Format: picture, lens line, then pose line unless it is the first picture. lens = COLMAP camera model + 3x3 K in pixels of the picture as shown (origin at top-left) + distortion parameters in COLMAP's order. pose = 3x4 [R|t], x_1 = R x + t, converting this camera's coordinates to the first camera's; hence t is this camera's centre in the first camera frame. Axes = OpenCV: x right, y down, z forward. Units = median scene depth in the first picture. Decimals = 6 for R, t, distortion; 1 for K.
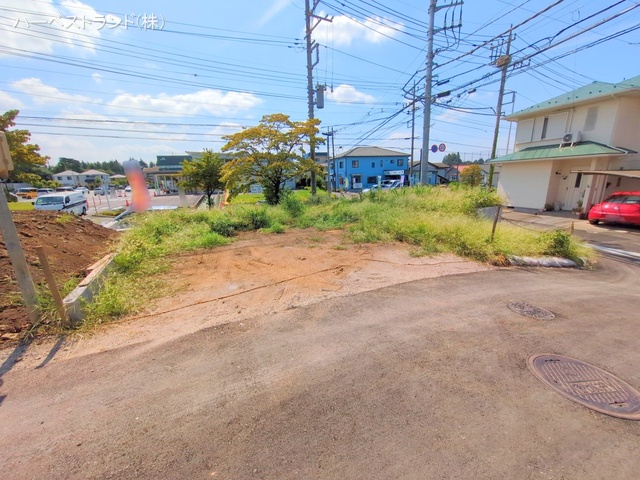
lens RADIAL K [[257.2, 0, 320.0], [0, 257.2, 231.8], [0, 0, 1]] dist [-0.000879, 0.002079]
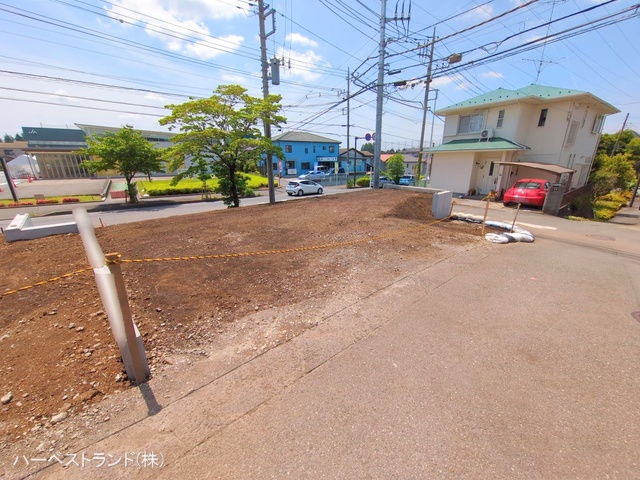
lens RADIAL K [[257.2, 0, 314.8], [0, 257.2, 231.9], [0, 0, 1]] dist [-0.000879, 0.002079]
pose [[0.957026, -0.050552, 0.285562, -0.155956], [0.035678, 0.997733, 0.057056, -0.004899], [-0.287799, -0.044416, 0.956660, 0.060978]]
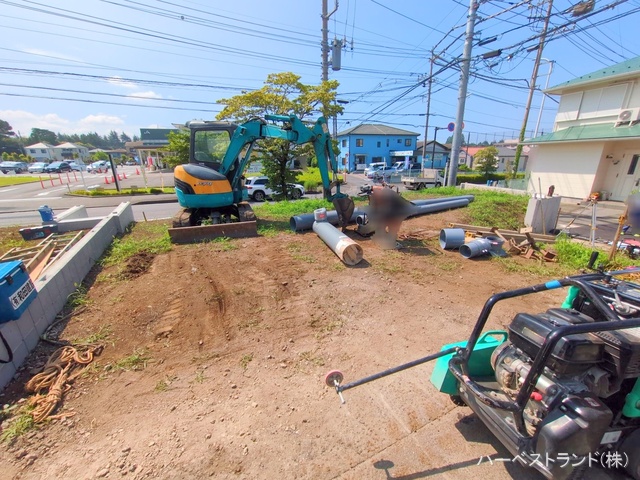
lens RADIAL K [[259.4, 0, 319.0], [0, 259.4, 232.0], [0, 0, 1]] dist [-0.000032, 0.001161]
pose [[0.999505, 0.015172, 0.027546, -0.070326], [-0.017111, 0.997290, 0.071559, -0.022024], [-0.026385, -0.071995, 0.997056, 0.136385]]
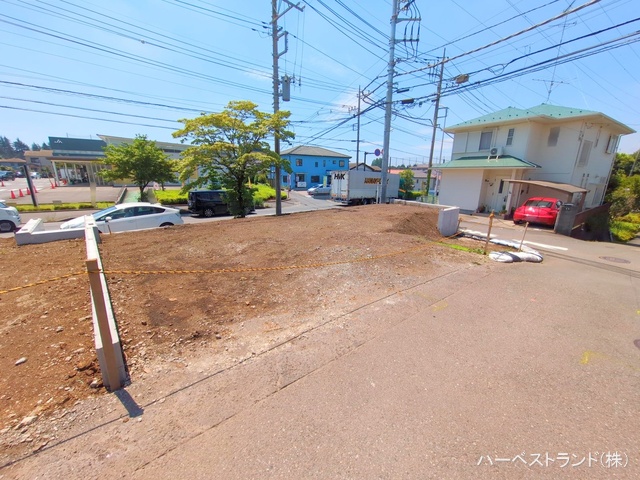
lens RADIAL K [[257.2, 0, 315.6], [0, 257.2, 231.6], [0, 0, 1]] dist [-0.000879, 0.002079]
pose [[0.966904, -0.007350, 0.255036, -0.141175], [0.006059, 0.999965, 0.005848, -0.004623], [-0.255070, -0.004109, 0.966914, 0.055758]]
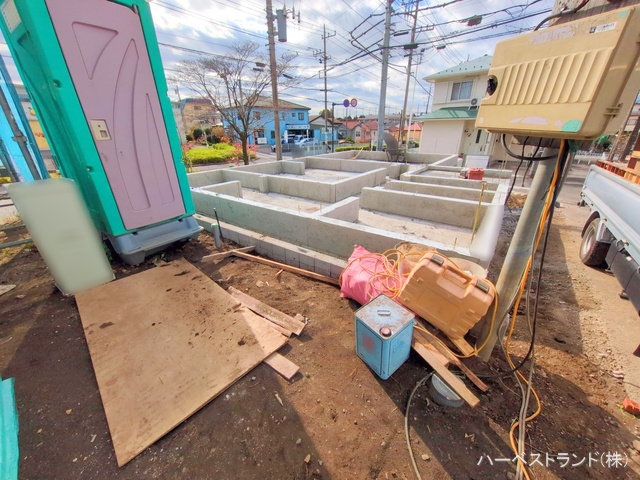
lens RADIAL K [[257.2, 0, 305.0], [0, 257.2, 231.9], [0, 0, 1]] dist [-0.000879, 0.002079]
pose [[0.902245, -0.136553, 0.409031, -0.359526], [0.068383, 0.981842, 0.176945, -0.022515], [-0.425766, -0.131677, 0.895201, 0.151496]]
